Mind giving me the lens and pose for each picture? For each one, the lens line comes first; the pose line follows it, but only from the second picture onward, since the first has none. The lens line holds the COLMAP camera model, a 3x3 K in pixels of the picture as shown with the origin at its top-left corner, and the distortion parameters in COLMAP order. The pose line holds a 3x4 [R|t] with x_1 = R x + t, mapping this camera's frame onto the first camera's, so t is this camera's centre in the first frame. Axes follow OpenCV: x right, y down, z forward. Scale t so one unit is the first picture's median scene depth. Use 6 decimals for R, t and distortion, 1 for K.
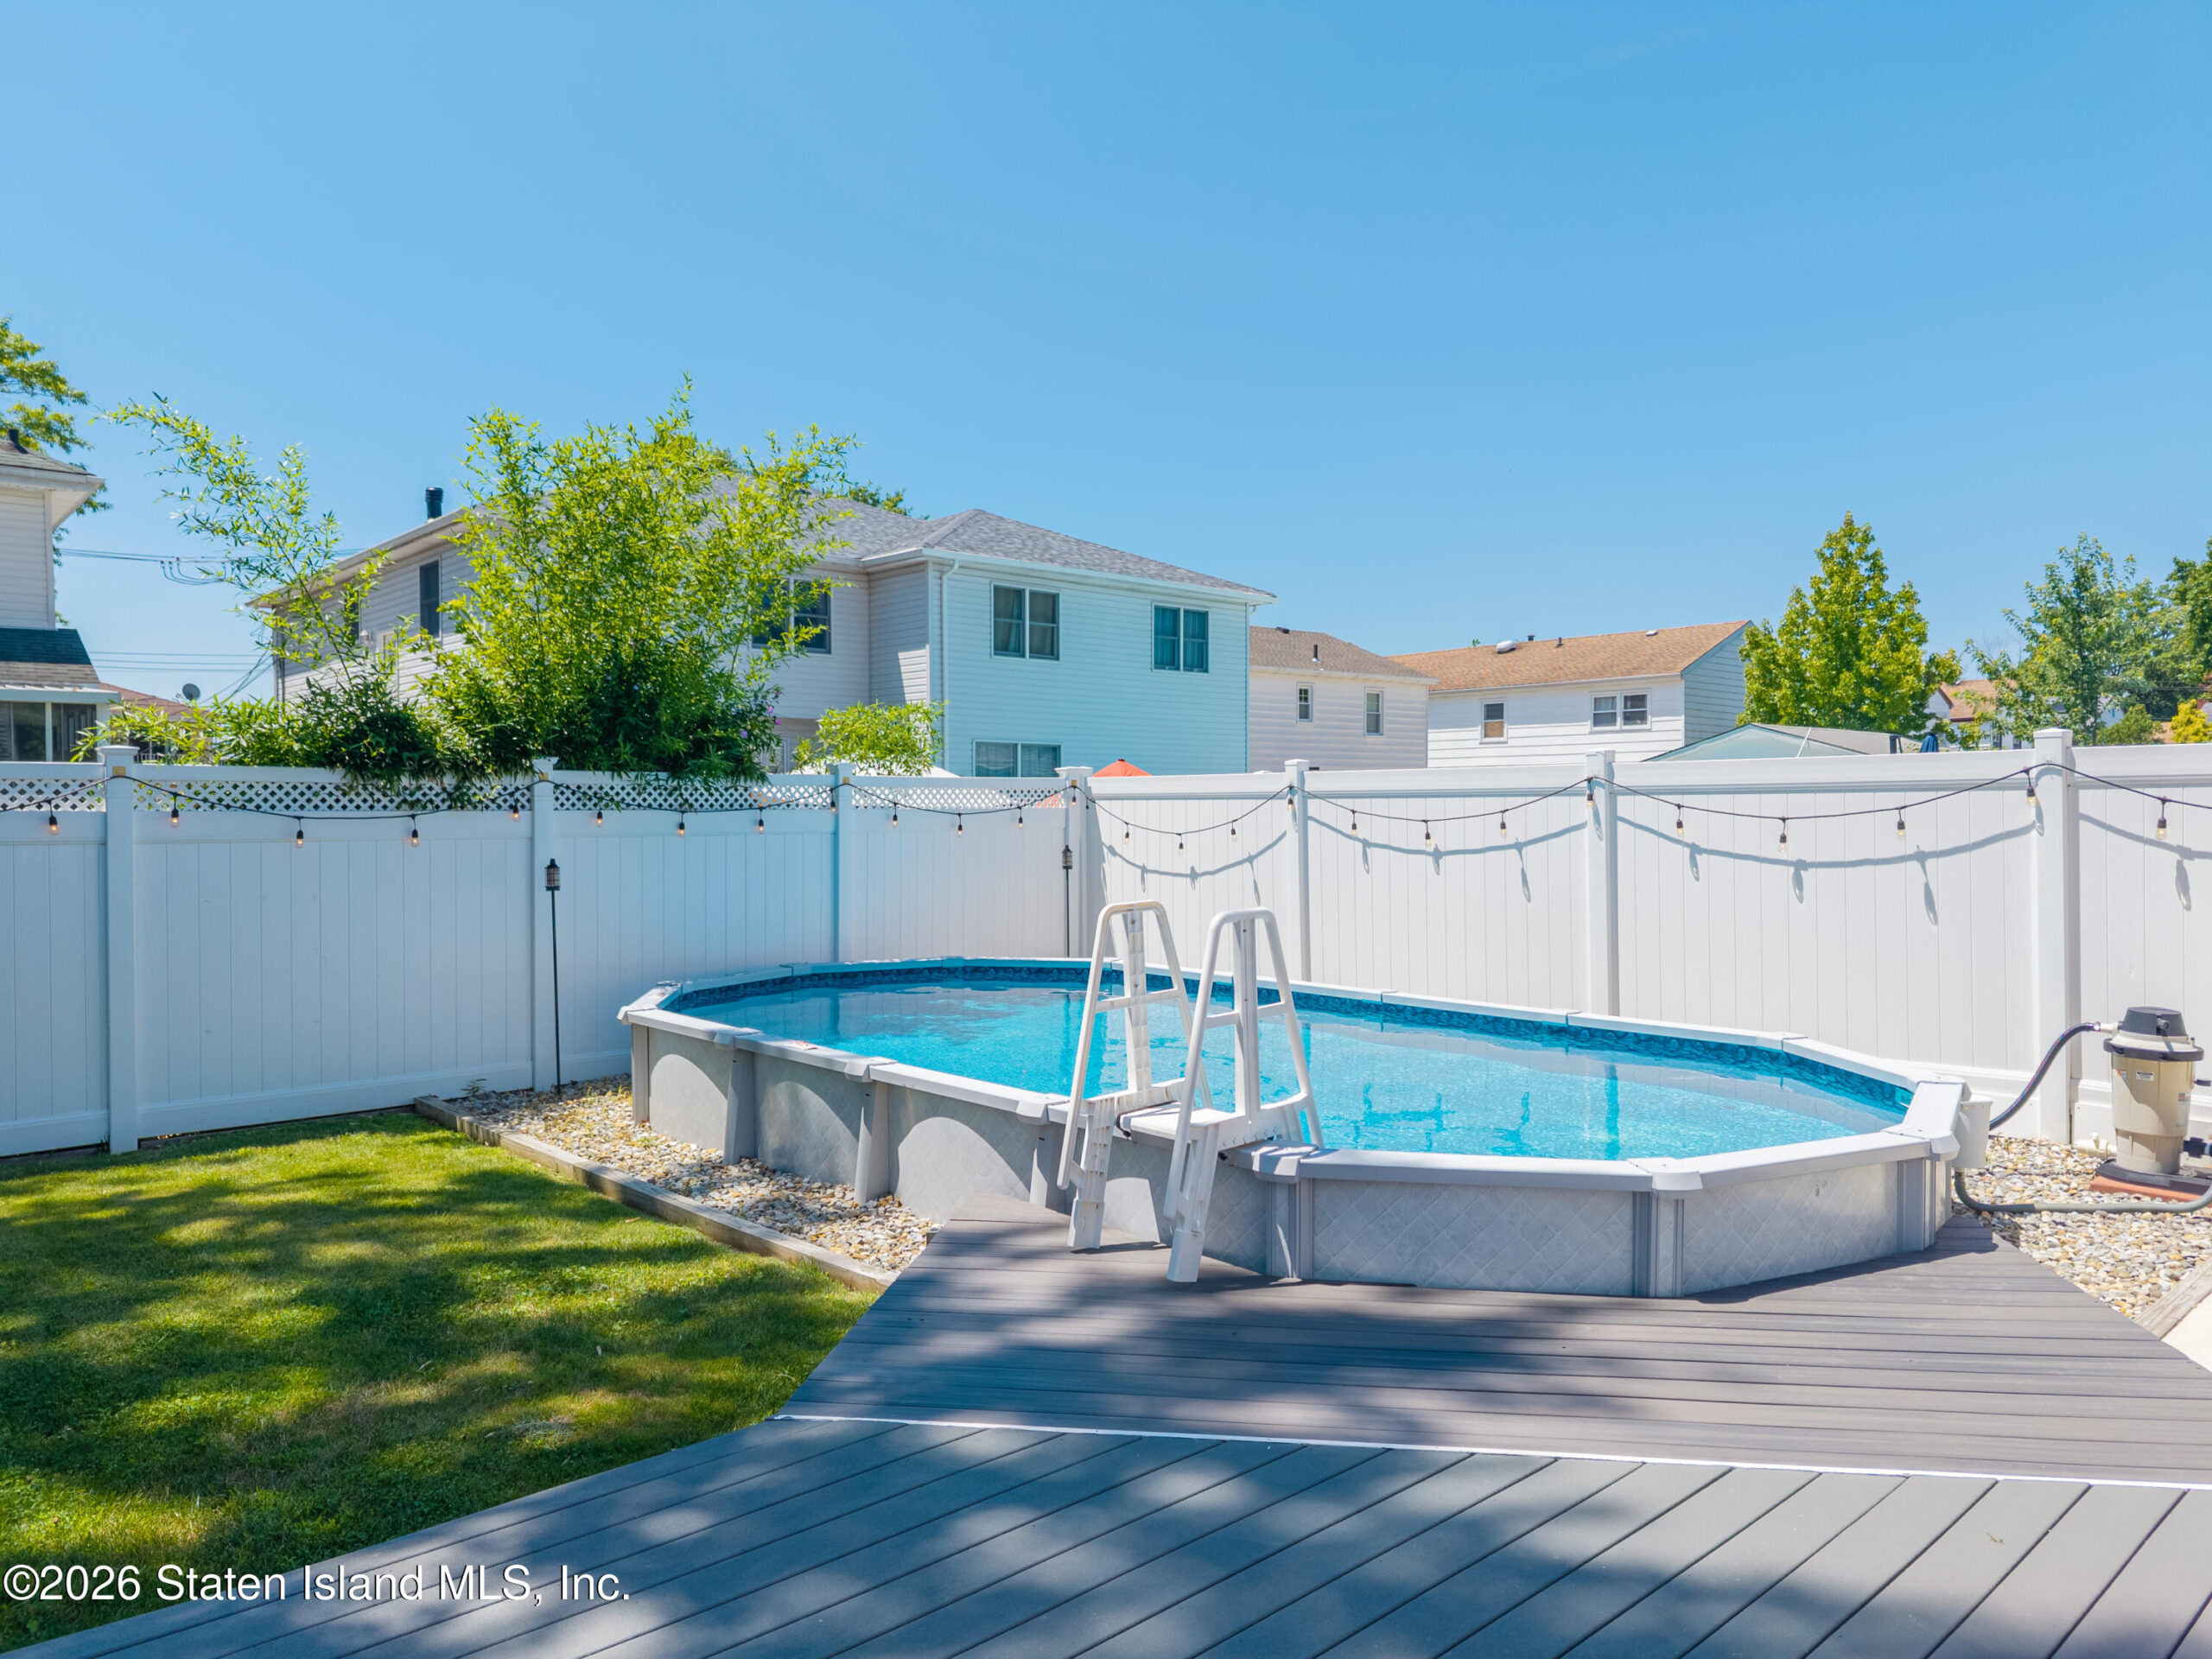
lens RADIAL K [[1483.2, 0, 1106.0], [0, 1483.2, 829.5], [0, 0, 1]] dist [0.016712, 0.000519]
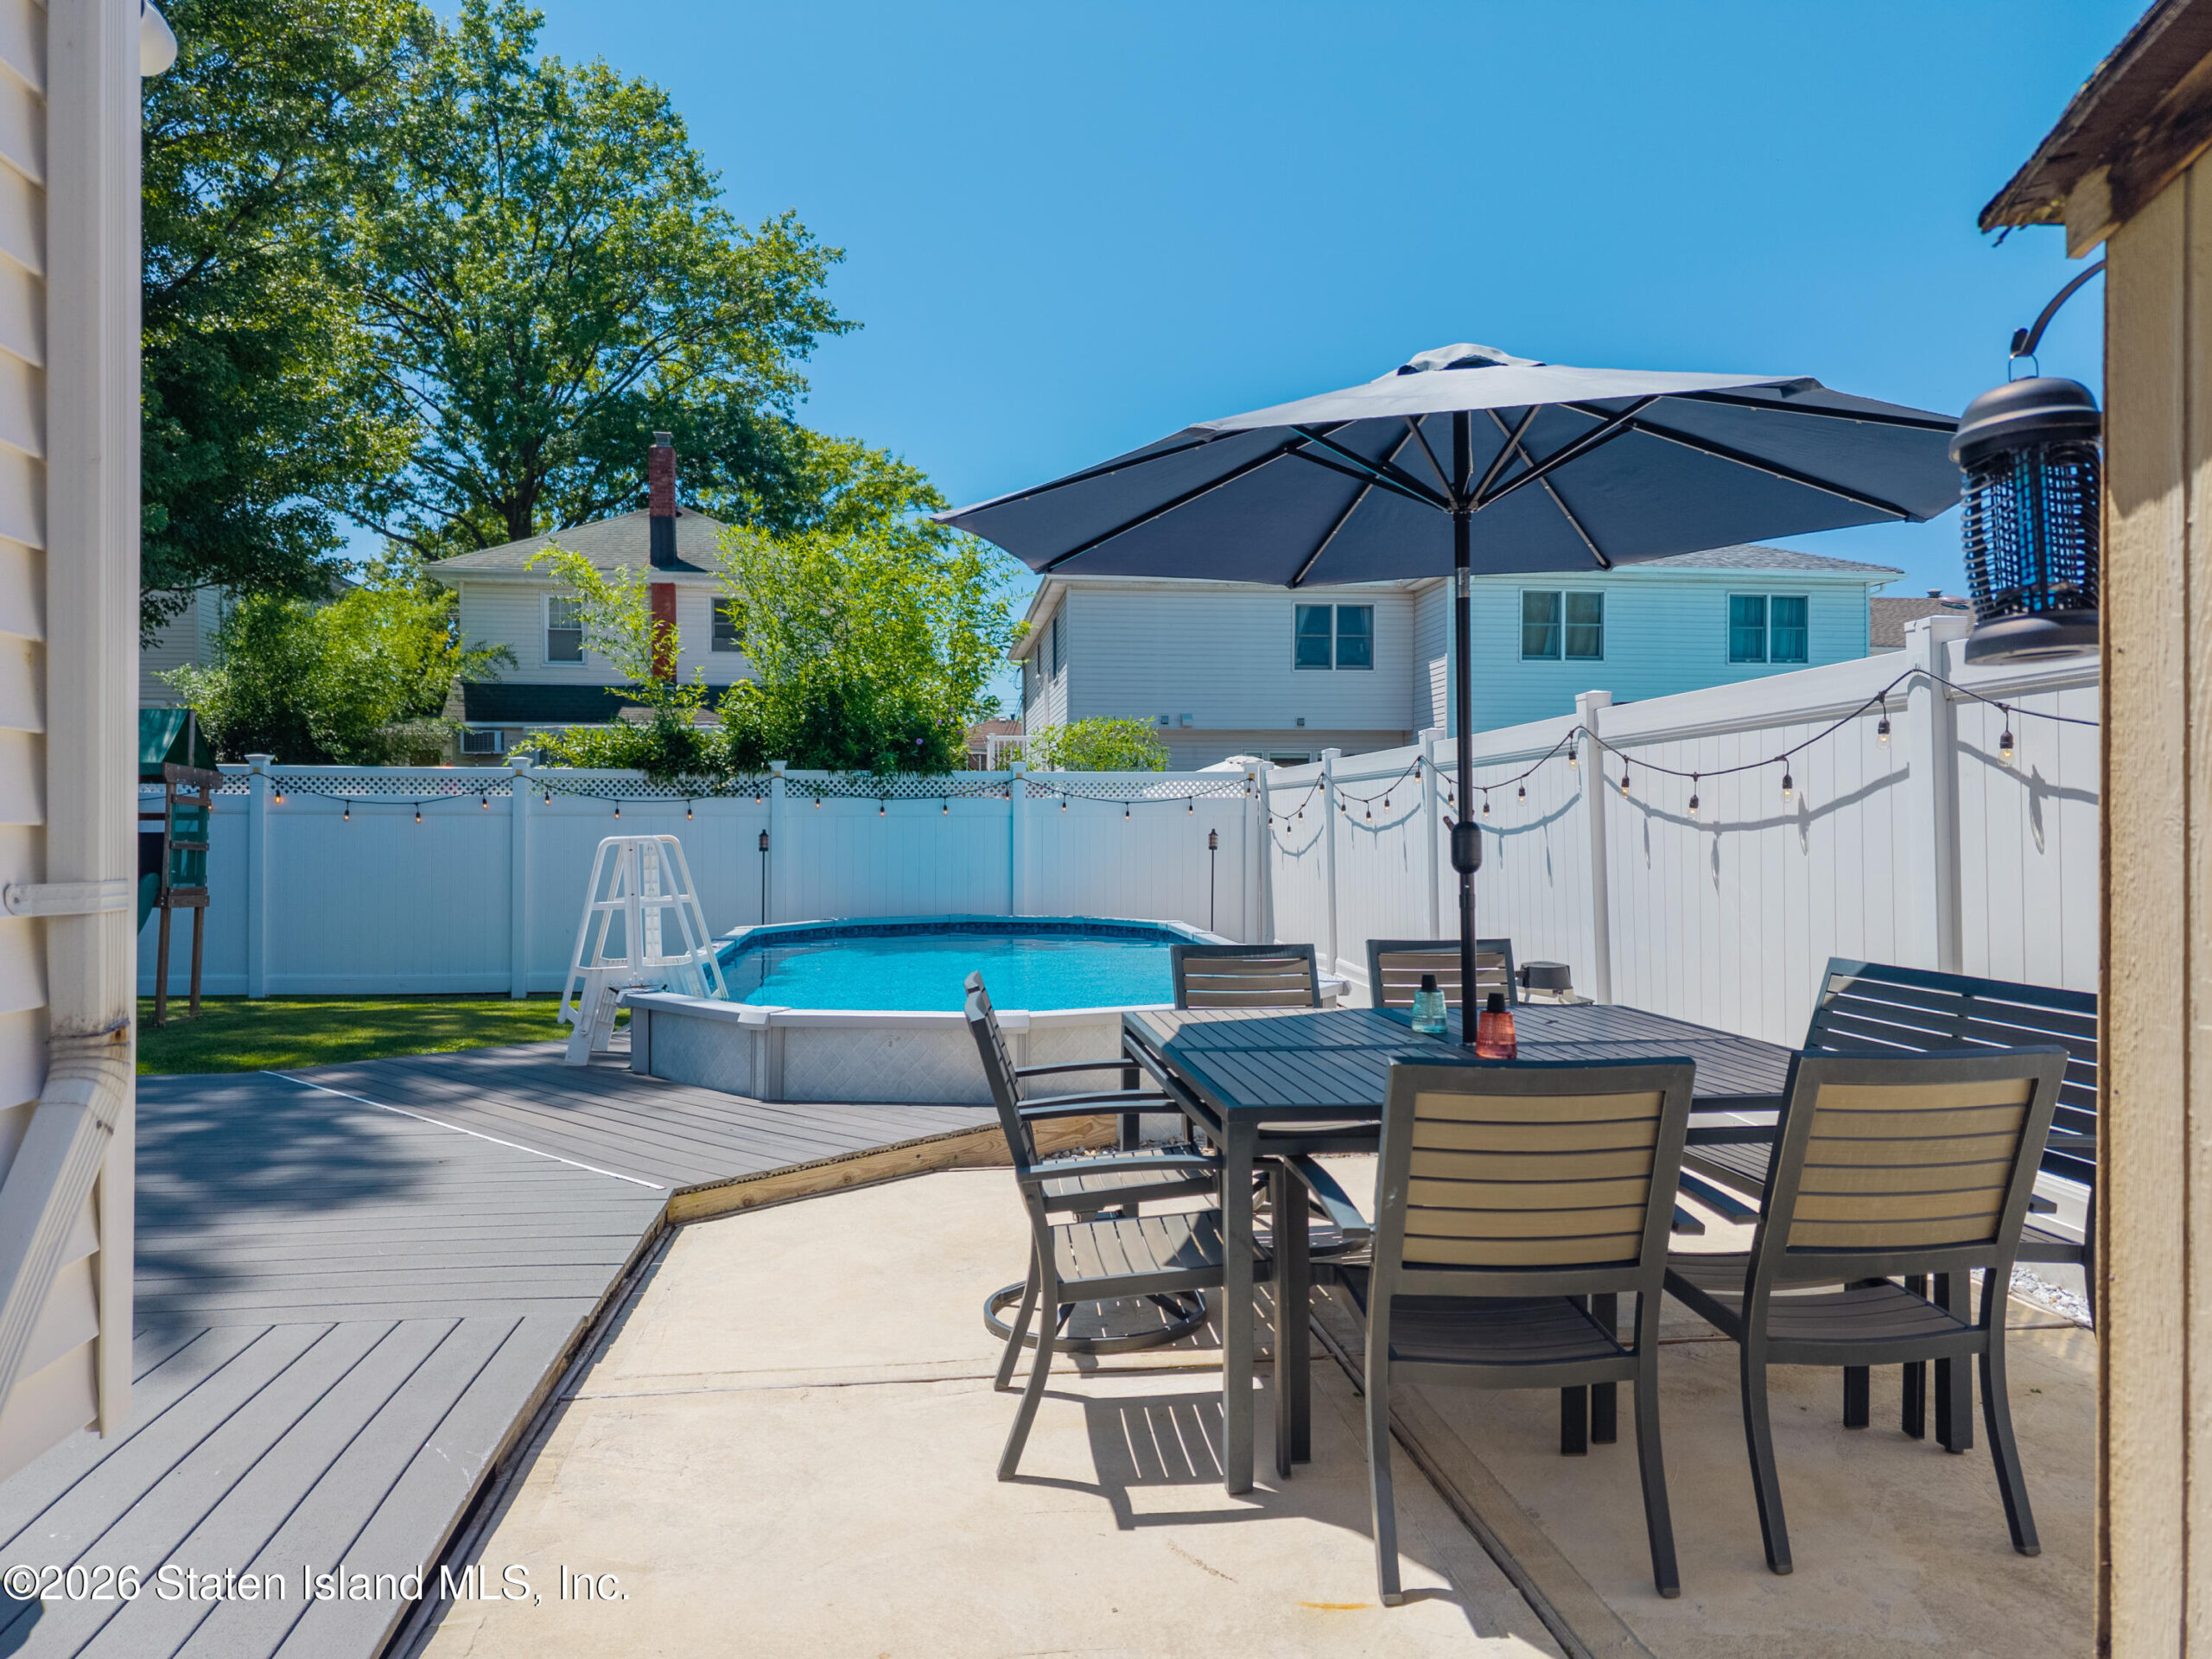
lens RADIAL K [[1485.2, 0, 1106.0], [0, 1485.2, 829.5], [0, 0, 1]] dist [-0.000278, -0.001833]
pose [[0.819030, 0.003671, -0.573739, 0.711286], [-0.010003, 0.999919, -0.007882, 0.026820], [0.573664, 0.012194, 0.819000, -0.005131]]
